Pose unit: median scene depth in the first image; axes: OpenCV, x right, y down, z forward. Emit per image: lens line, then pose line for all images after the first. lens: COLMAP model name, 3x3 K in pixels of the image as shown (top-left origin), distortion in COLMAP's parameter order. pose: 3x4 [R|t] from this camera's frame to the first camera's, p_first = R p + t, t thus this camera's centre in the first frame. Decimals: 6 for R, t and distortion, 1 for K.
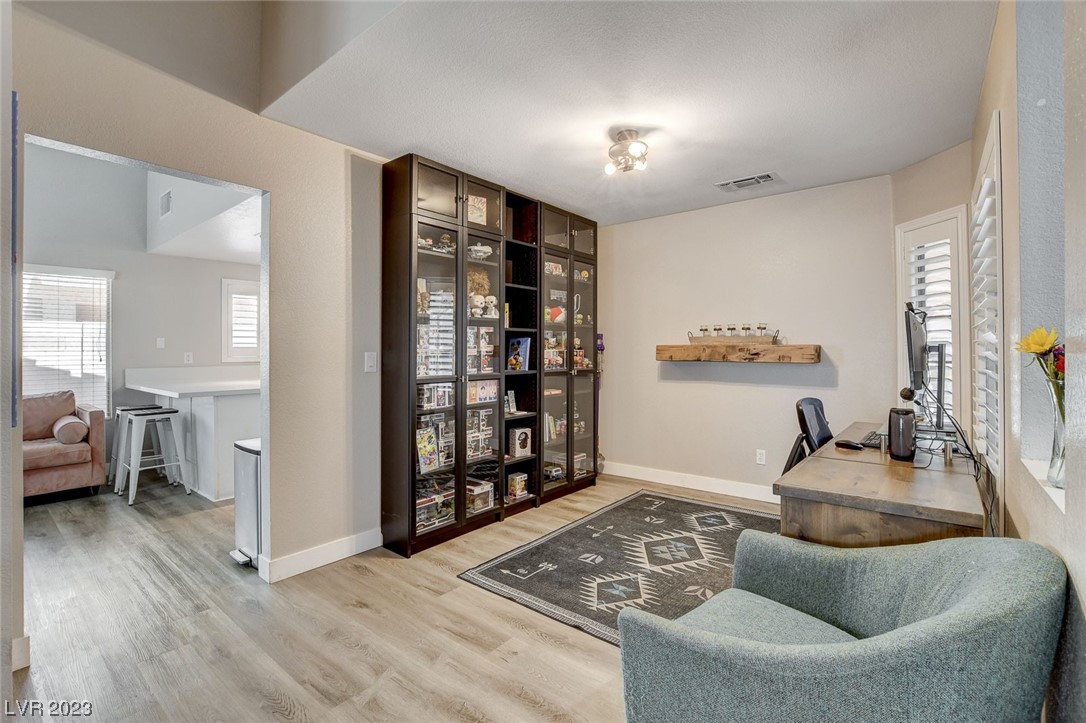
lens RADIAL K [[488.7, 0, 533.7], [0, 488.7, 349.9], [0, 0, 1]] dist [-0.020321, 0.000320]
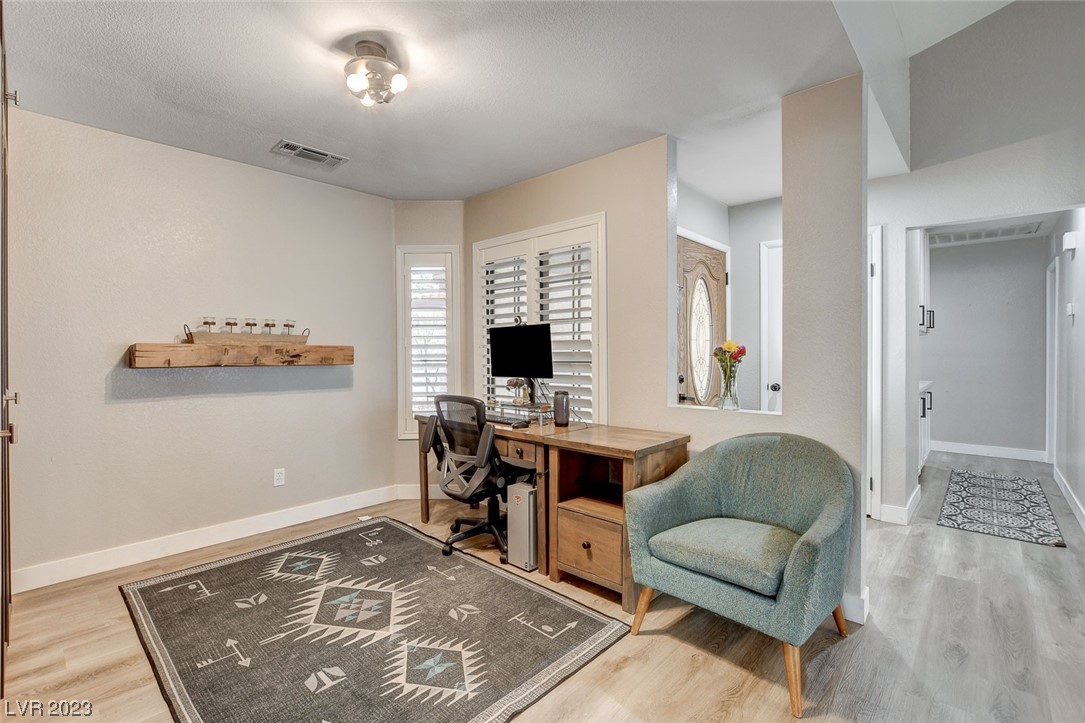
lens RADIAL K [[492.9, 0, 538.0], [0, 492.9, 353.3], [0, 0, 1]] dist [-0.020360, 0.001438]
pose [[0.053594, -0.001825, 0.998561, -0.384808], [-0.000020, 0.999998, 0.001829, 0.002186], [-0.998563, -0.000118, 0.053594, 0.530623]]
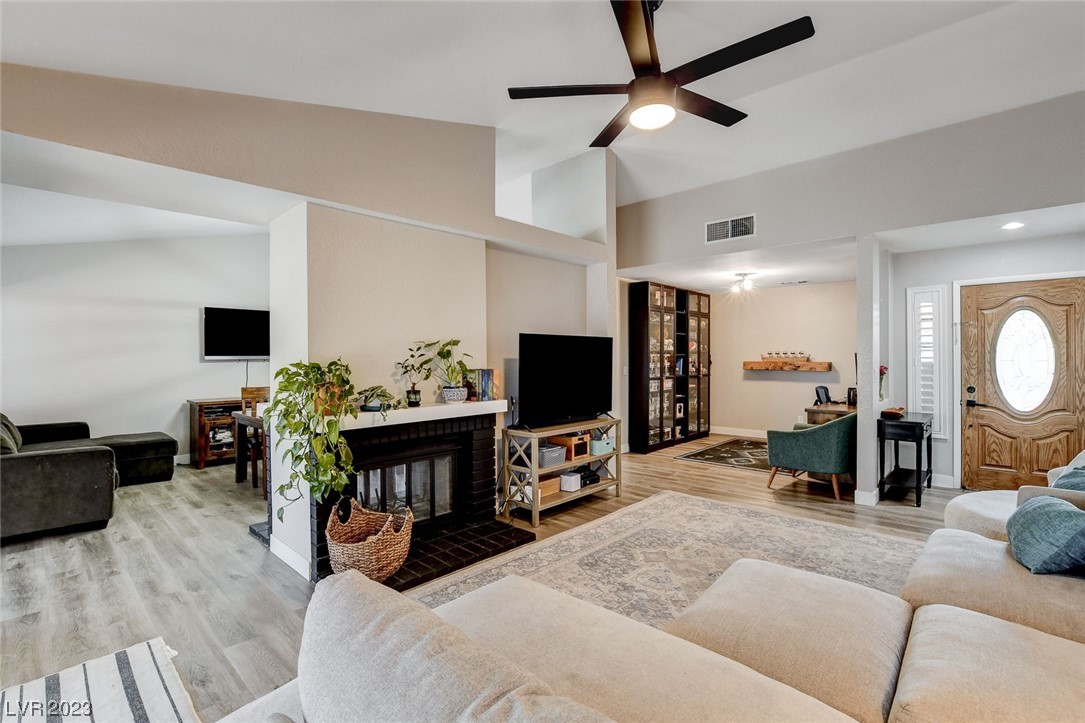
lens RADIAL K [[488.7, 0, 537.8], [0, 488.7, 361.0], [0, 0, 1]] dist [-0.021231, 0.000422]
pose [[0.998502, 0.000266, -0.054721, -0.506899], [0.000257, 0.999954, 0.009546, -0.034217], [0.054721, -0.009546, 0.998456, -1.060415]]
